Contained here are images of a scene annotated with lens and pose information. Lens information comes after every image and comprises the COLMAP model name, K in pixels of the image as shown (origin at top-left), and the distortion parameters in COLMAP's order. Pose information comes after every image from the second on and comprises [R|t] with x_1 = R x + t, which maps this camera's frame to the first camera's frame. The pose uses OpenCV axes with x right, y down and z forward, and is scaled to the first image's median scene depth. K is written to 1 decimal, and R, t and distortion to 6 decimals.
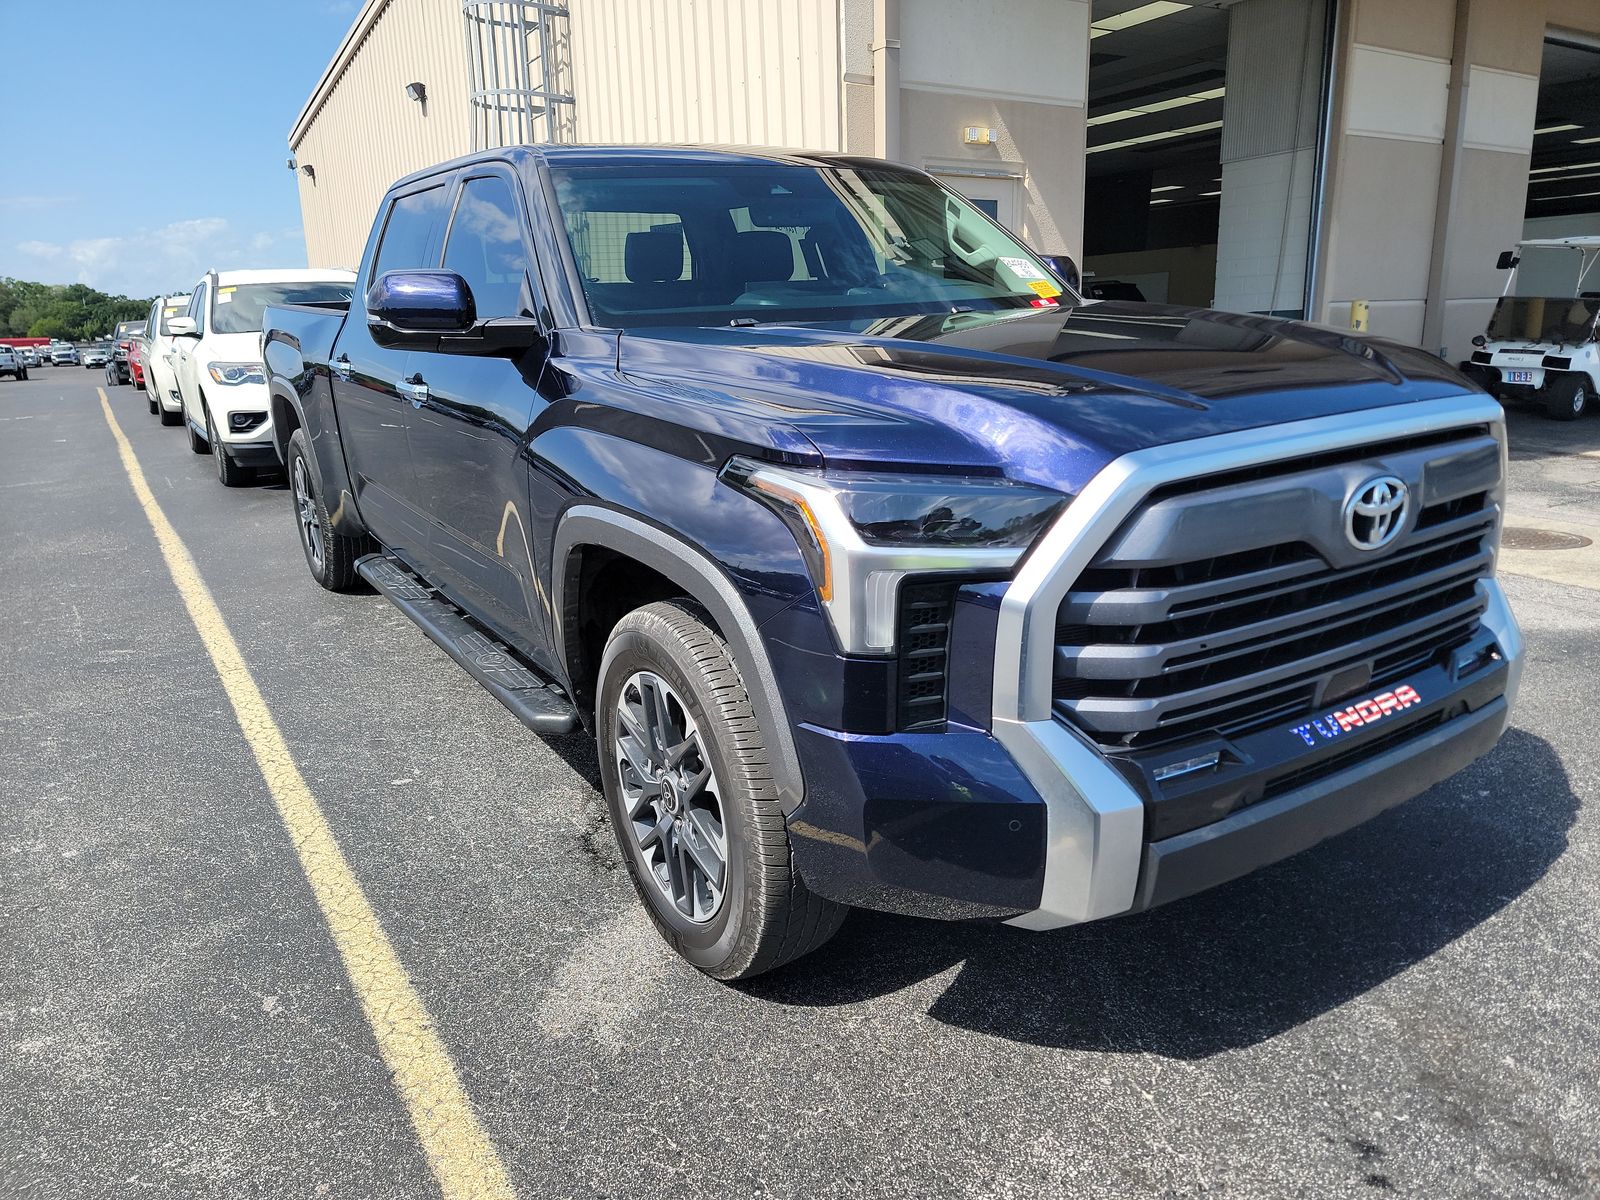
lens RADIAL K [[1120.7, 0, 796.9], [0, 1120.7, 539.6], [0, 0, 1]] dist [0.128550, -0.144007]
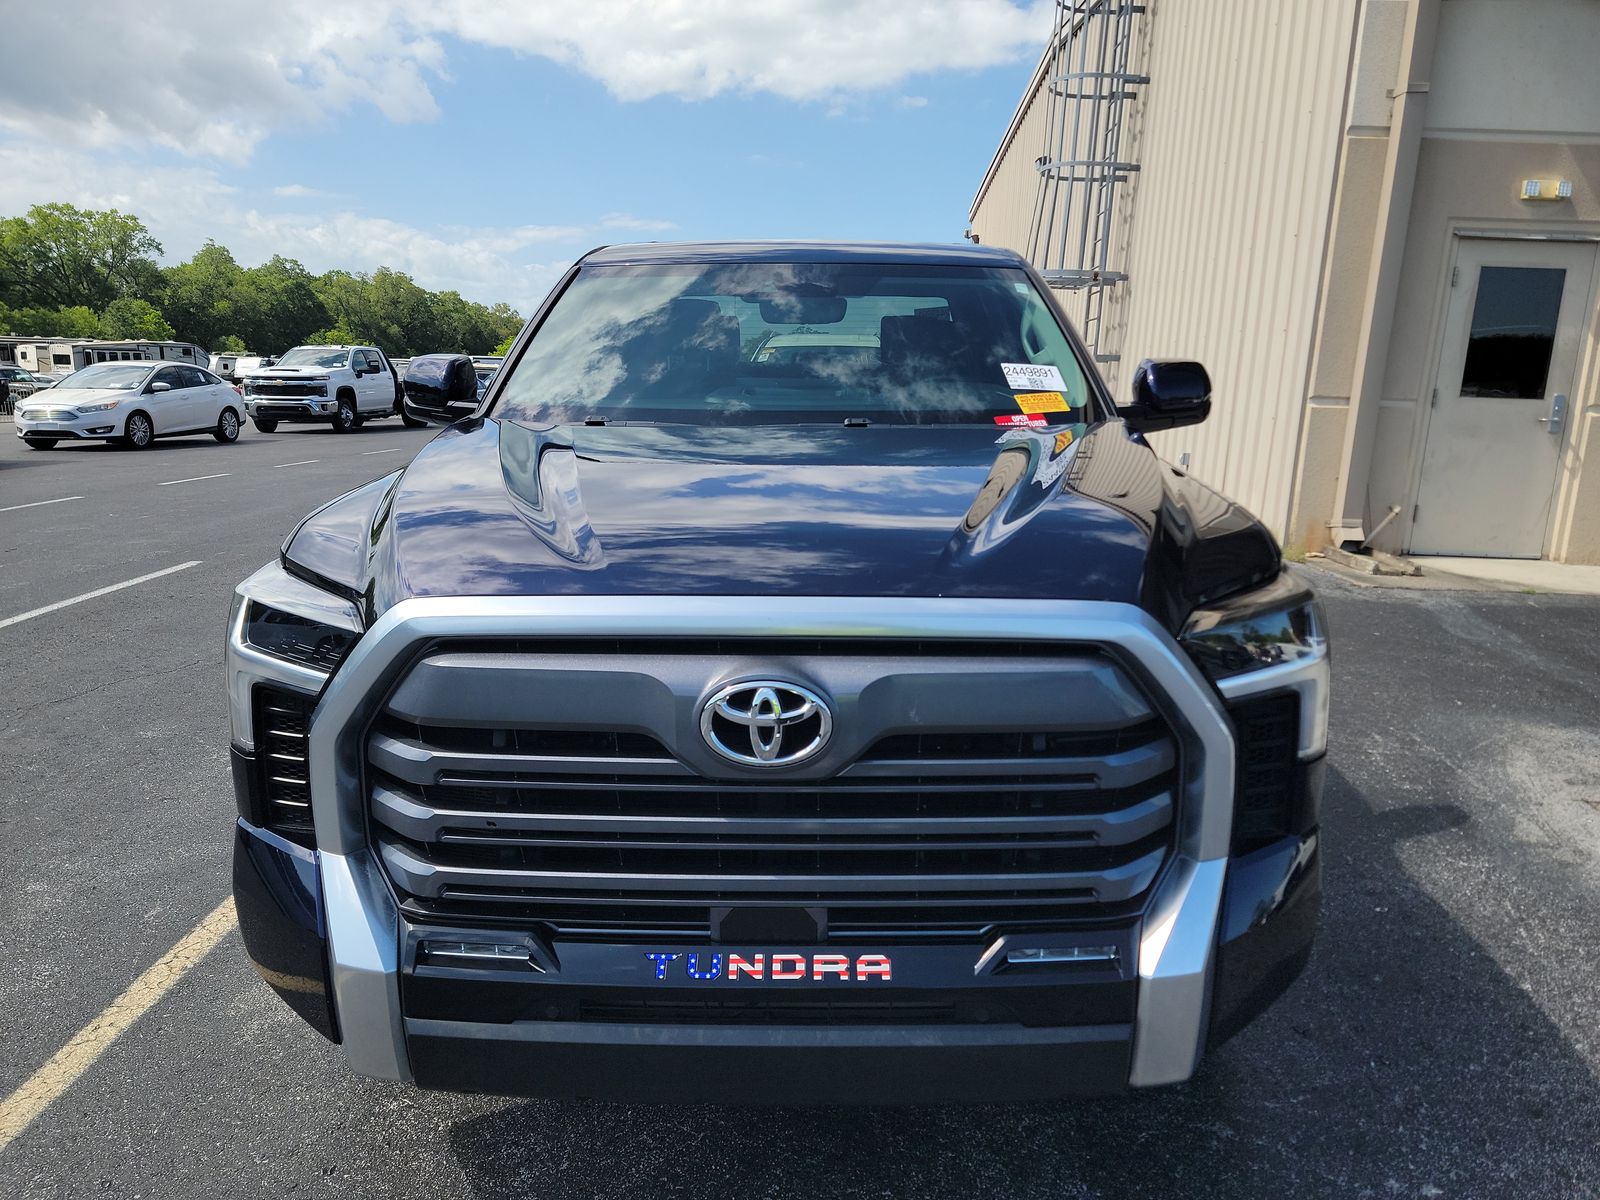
lens RADIAL K [[1120.7, 0, 796.9], [0, 1120.7, 539.6], [0, 0, 1]] dist [0.128550, -0.144007]
pose [[0.821774, 0.132951, -0.554086, 0.890887], [-0.157958, 0.987442, 0.002663, -0.148335], [0.547482, 0.085334, 0.832455, 0.302870]]
